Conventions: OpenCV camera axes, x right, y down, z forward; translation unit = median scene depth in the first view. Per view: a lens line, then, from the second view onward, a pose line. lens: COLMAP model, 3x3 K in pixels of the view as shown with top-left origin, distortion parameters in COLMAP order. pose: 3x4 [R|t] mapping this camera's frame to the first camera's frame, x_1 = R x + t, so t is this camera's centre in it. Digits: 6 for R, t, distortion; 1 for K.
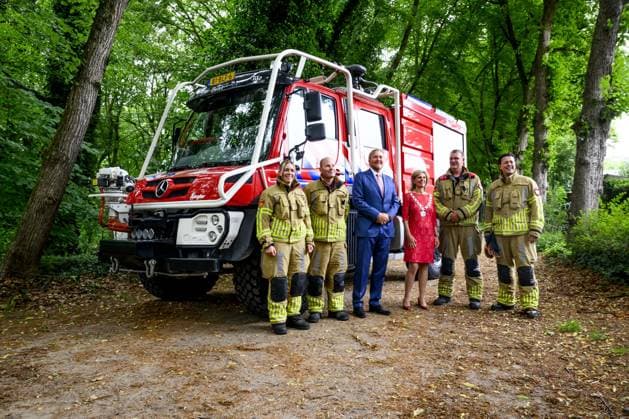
lens RADIAL K [[466.4, 0, 314.5], [0, 466.4, 209.5], [0, 0, 1]] dist [-0.000007, 0.007235]
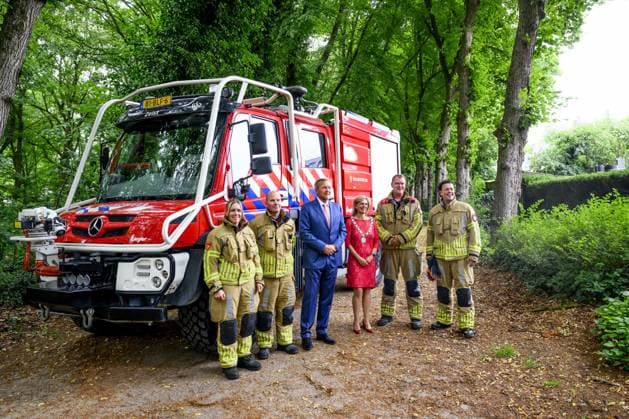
lens RADIAL K [[470.7, 0, 314.5], [0, 470.7, 209.5], [0, 0, 1]] dist [-0.002549, 0.005495]
pose [[0.987251, -0.024175, 0.157327, -0.042616], [0.016946, 0.998745, 0.047130, -0.113712], [-0.158269, -0.043863, 0.986421, 0.009286]]
